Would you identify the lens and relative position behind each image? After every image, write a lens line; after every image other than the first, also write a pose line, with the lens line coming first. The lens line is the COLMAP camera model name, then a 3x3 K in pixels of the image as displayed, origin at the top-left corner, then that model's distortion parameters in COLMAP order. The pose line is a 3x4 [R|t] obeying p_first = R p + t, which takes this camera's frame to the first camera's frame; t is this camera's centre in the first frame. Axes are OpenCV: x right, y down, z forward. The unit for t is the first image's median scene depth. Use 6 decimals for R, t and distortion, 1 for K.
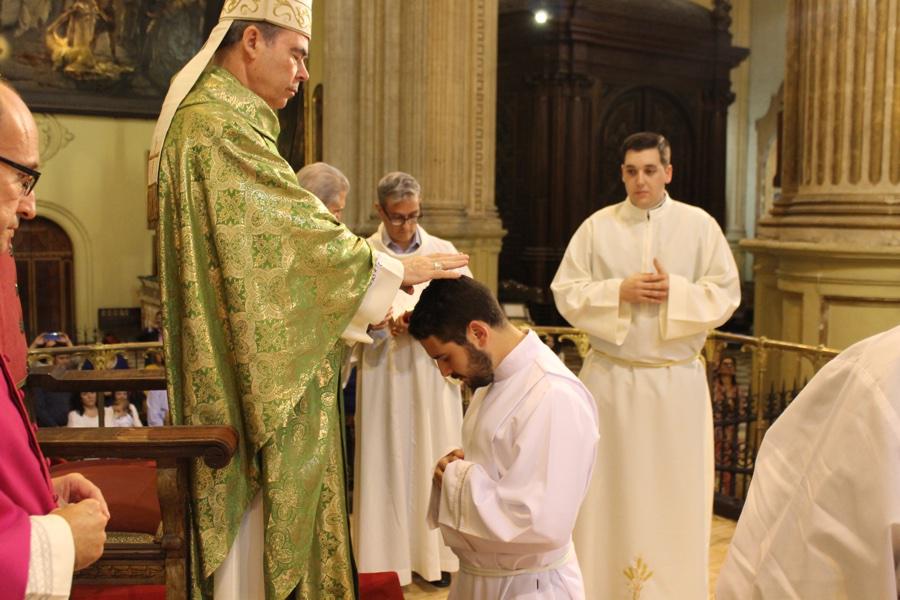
lens RADIAL K [[961.7, 0, 446.5], [0, 961.7, 303.7], [0, 0, 1]] dist [-0.134498, 0.187035]
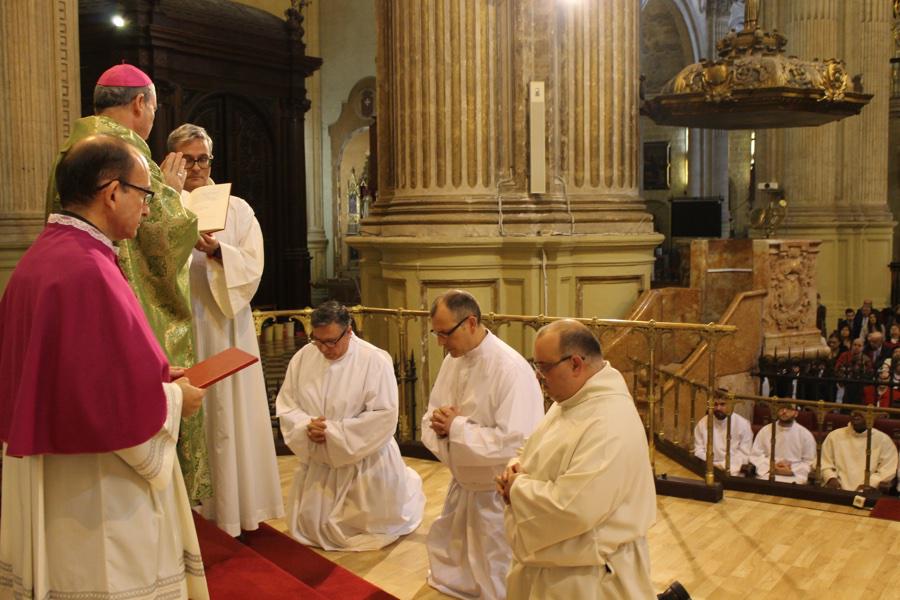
lens RADIAL K [[1028.1, 0, 449.5], [0, 1028.1, 298.0], [0, 0, 1]] dist [-0.063326, 0.033135]
pose [[0.899854, -0.056517, 0.432515, -0.074456], [0.063720, 0.997965, -0.002165, 0.010046], [-0.431513, 0.029508, 0.901624, -0.103600]]
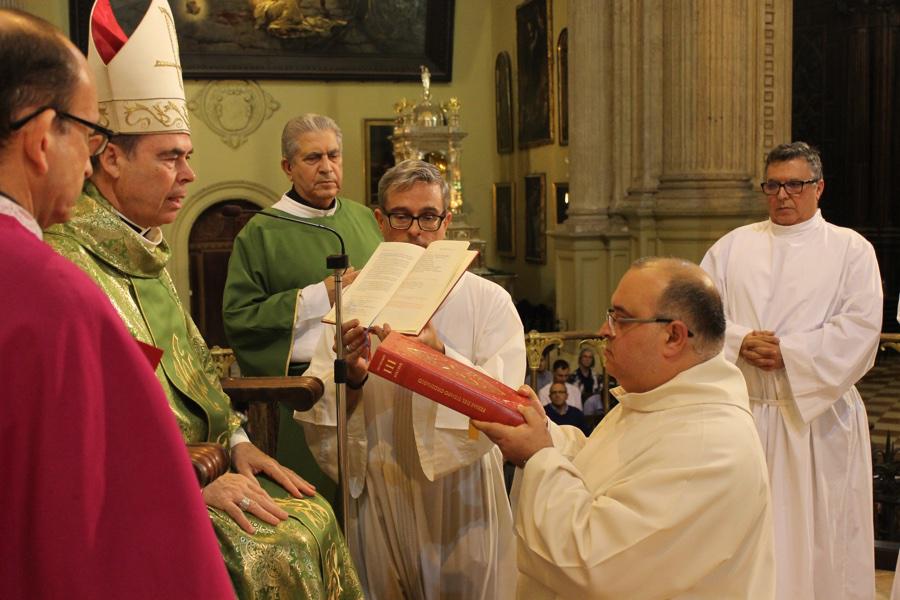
lens RADIAL K [[1190.3, 0, 452.1], [0, 1190.3, 300.5], [0, 0, 1]] dist [-0.044533, 0.024134]
pose [[0.964175, -0.001962, -0.265260, 0.041952], [0.001732, 0.999998, -0.001101, 0.000438], [0.265261, 0.000602, 0.964176, 0.007905]]
